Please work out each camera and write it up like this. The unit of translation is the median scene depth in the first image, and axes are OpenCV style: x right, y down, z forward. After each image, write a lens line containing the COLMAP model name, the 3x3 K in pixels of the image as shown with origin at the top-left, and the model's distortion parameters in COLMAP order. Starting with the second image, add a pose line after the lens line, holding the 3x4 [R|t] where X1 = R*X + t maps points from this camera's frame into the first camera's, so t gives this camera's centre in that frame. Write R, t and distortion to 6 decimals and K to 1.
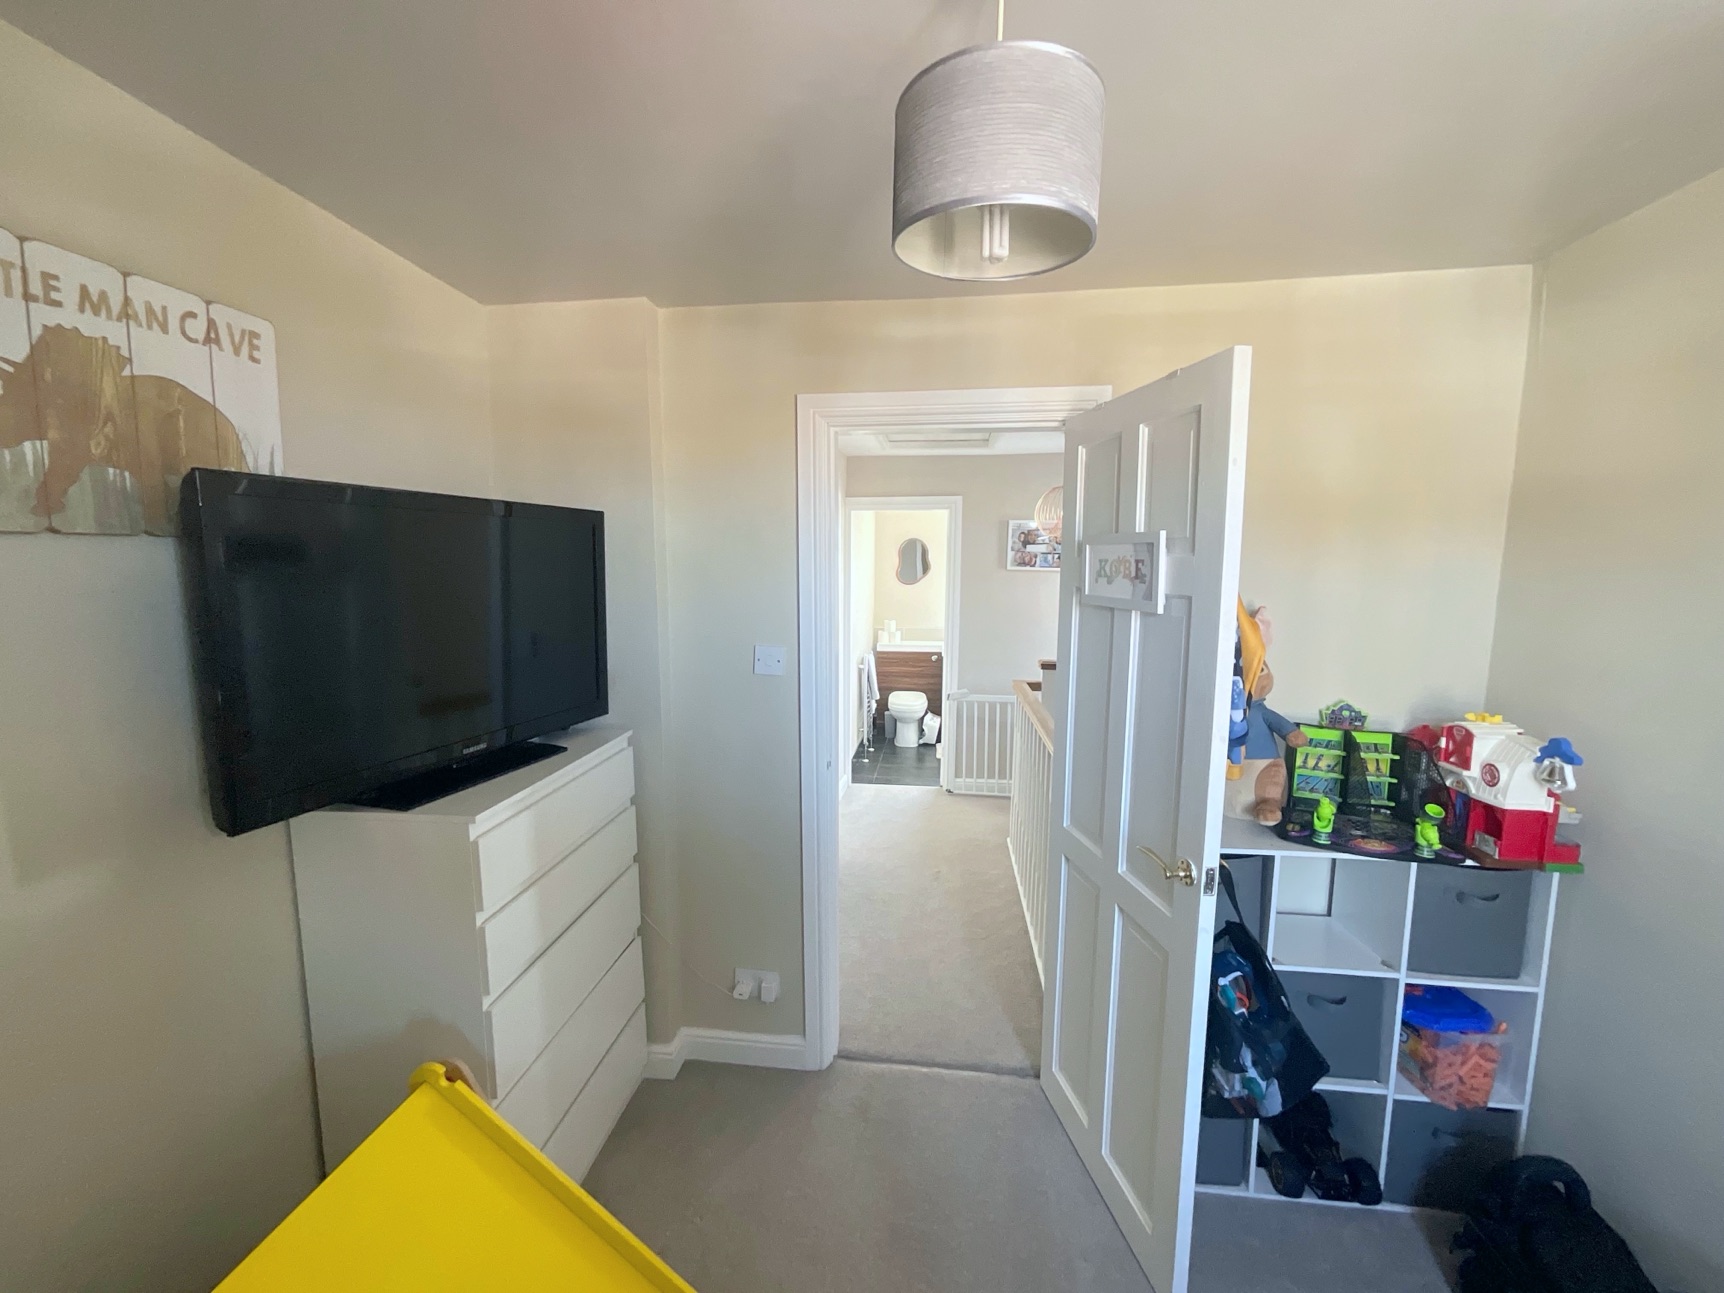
lens RADIAL K [[700.5, 0, 864.8], [0, 700.5, 643.1], [0, 0, 1]] dist [-0.001860, 0.000061]
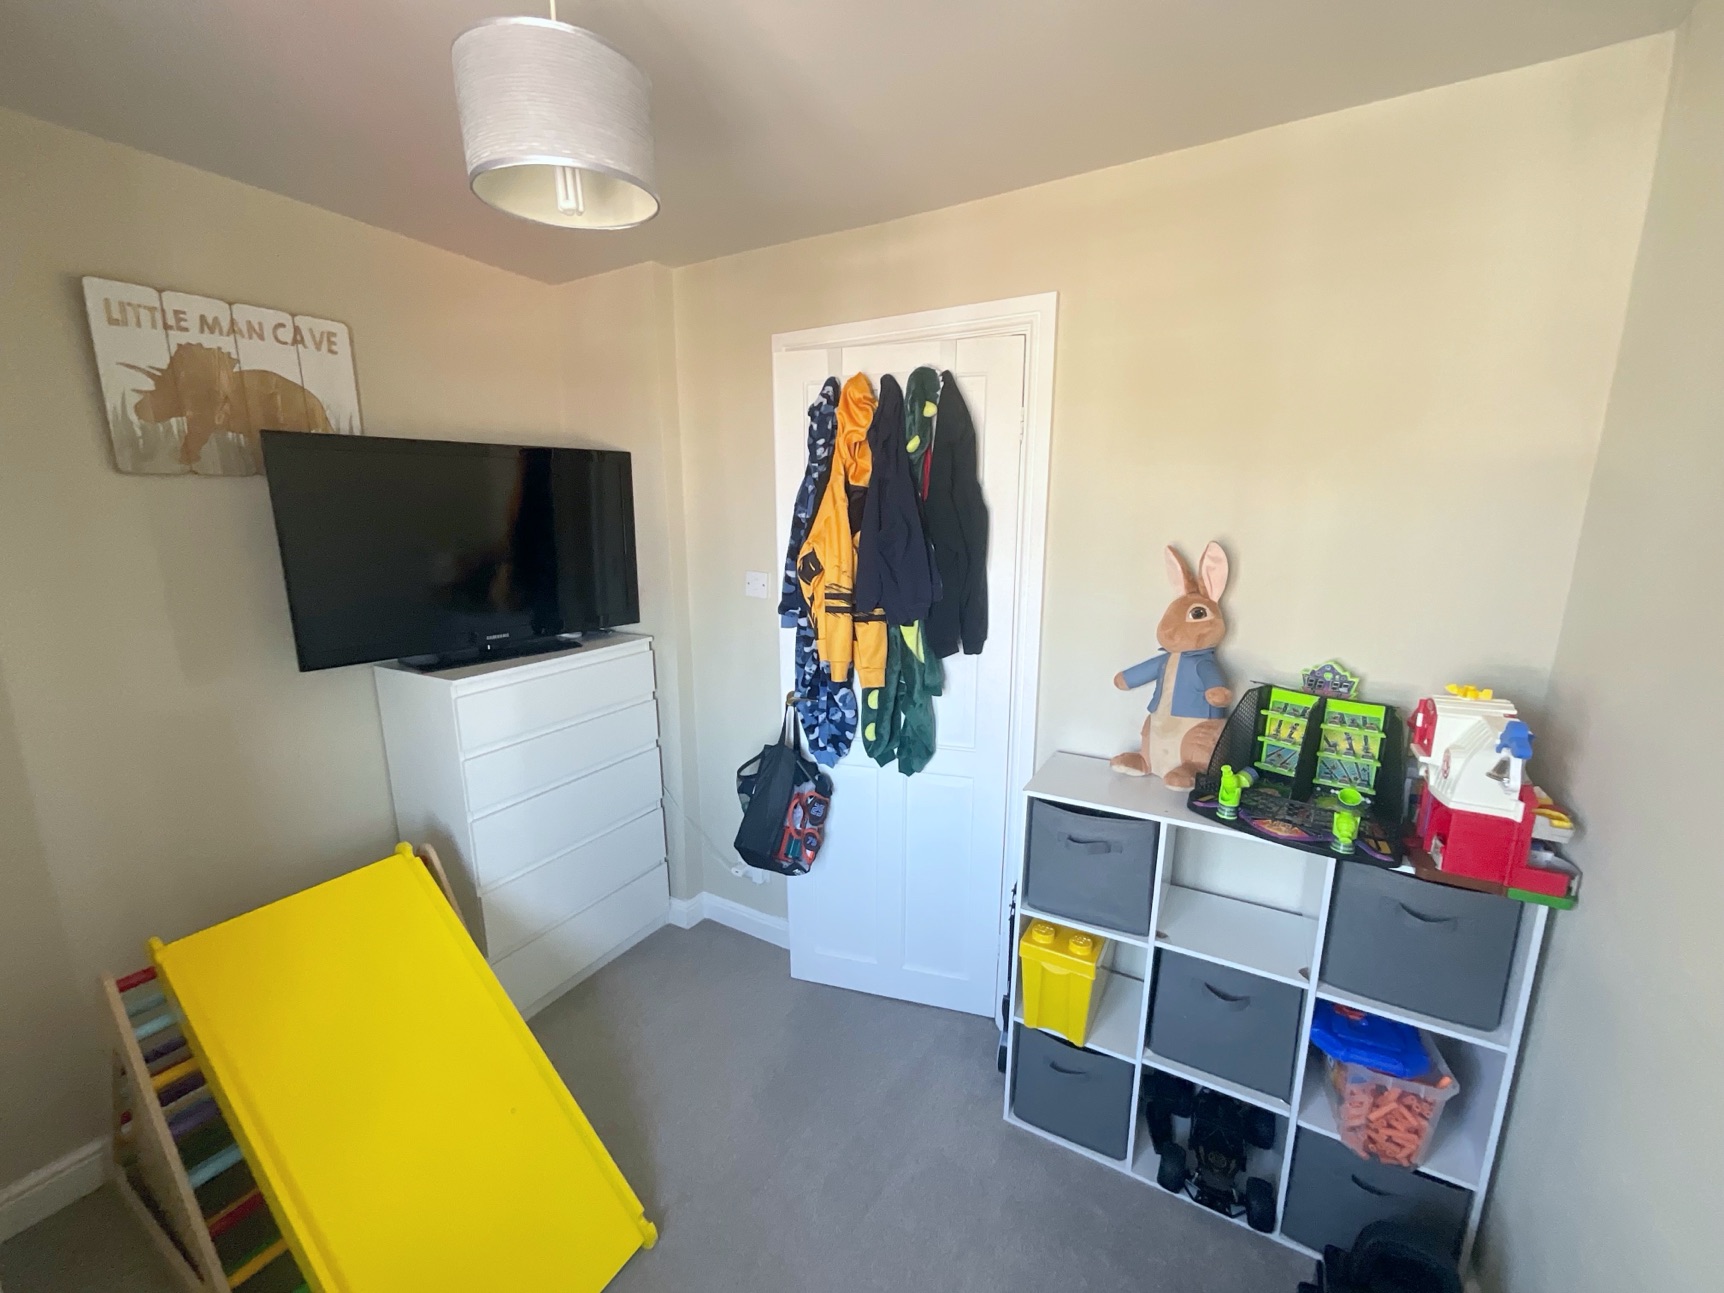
lens RADIAL K [[700.5, 0, 871.4], [0, 700.5, 644.9], [0, 0, 1]] dist [-0.001860, 0.000061]
pose [[0.920294, 0.073420, -0.384277, 0.745560], [-0.042879, 0.995245, 0.087462, 0.022124], [0.388871, -0.064014, 0.919066, 0.067848]]
